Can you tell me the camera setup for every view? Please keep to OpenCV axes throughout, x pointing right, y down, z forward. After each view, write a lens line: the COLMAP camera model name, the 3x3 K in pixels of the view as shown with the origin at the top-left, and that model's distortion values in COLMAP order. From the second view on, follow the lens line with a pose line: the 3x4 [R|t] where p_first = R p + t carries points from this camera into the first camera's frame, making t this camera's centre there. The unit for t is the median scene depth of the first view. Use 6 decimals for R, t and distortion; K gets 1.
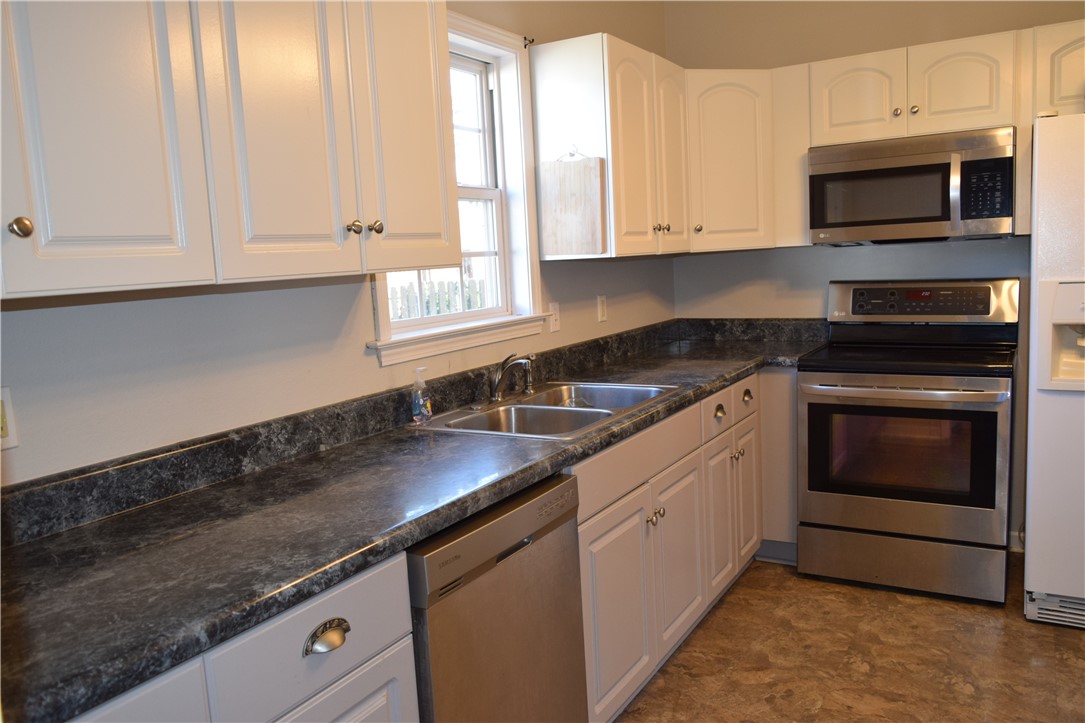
lens RADIAL K [[827.8, 0, 542.5], [0, 827.8, 365.1], [0, 0, 1]] dist [0.001484, 0.001743]
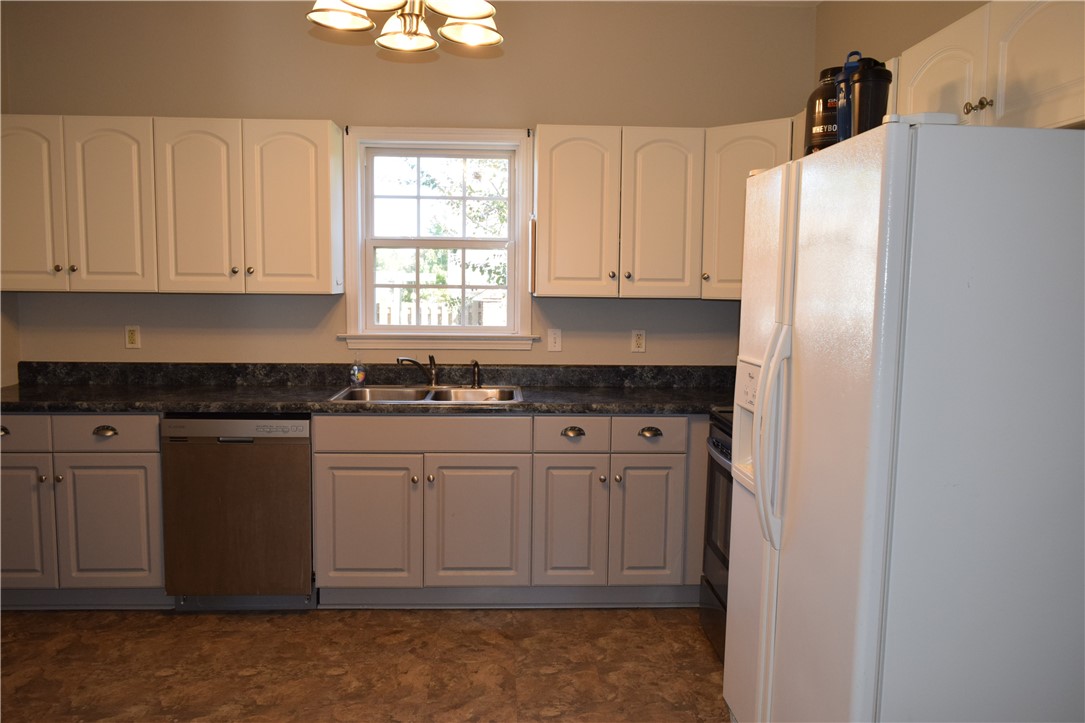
lens RADIAL K [[827.8, 0, 541.1], [0, 827.8, 359.5], [0, 0, 1]] dist [0.001484, 0.001743]
pose [[0.549590, 0.134813, -0.824486, 1.195263], [-0.149145, 0.986873, 0.061947, -0.117632], [0.822014, 0.088922, 0.562482, 0.301511]]
